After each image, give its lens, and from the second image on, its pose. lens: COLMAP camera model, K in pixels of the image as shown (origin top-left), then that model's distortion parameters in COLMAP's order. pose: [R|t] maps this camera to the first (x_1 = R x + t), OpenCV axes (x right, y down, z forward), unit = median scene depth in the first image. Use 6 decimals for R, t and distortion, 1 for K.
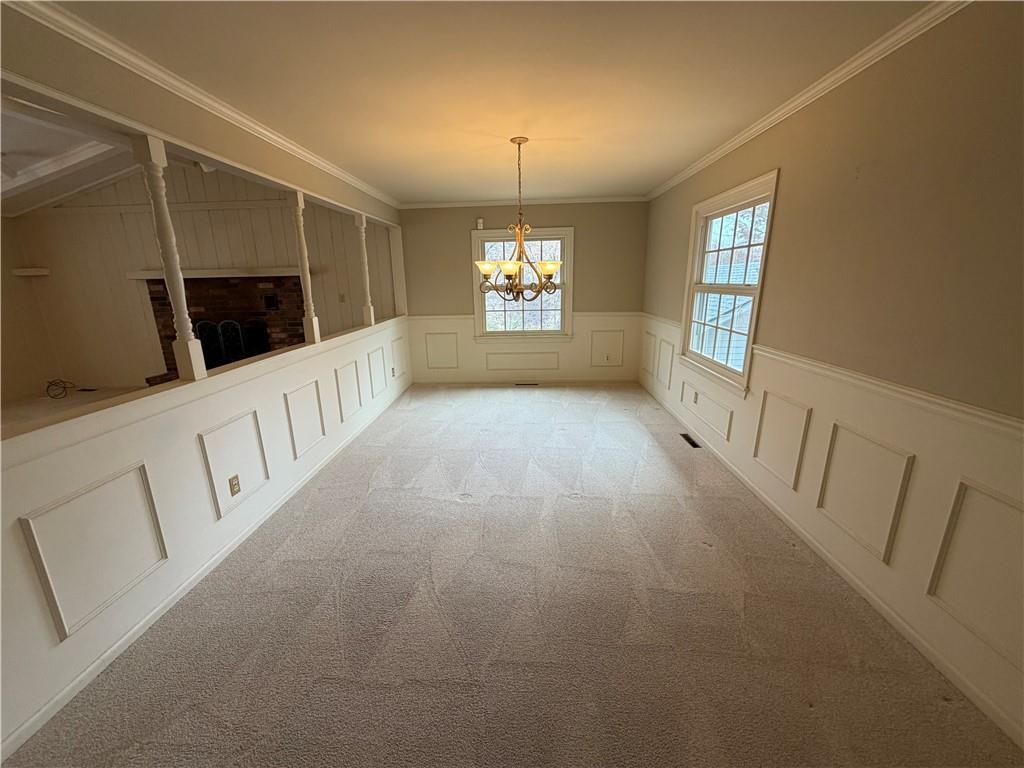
lens RADIAL K [[407.8, 0, 509.9], [0, 407.8, 383.7], [0, 0, 1]] dist [0.000463, -0.000126]
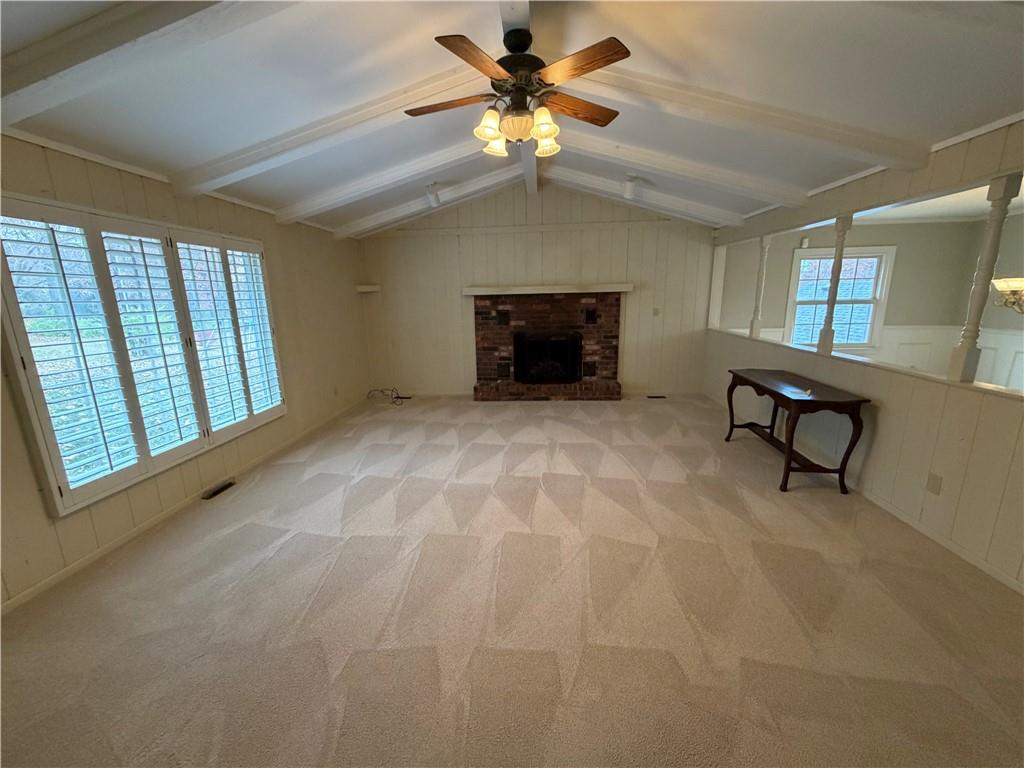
lens RADIAL K [[407.8, 0, 512.3], [0, 407.8, 388.1], [0, 0, 1]] dist [0.000463, -0.000126]
pose [[0.999621, 0.005225, -0.027026, -1.206146], [-0.005903, 0.999669, -0.025060, 0.026930], [0.026887, 0.025210, 0.999321, -0.114346]]
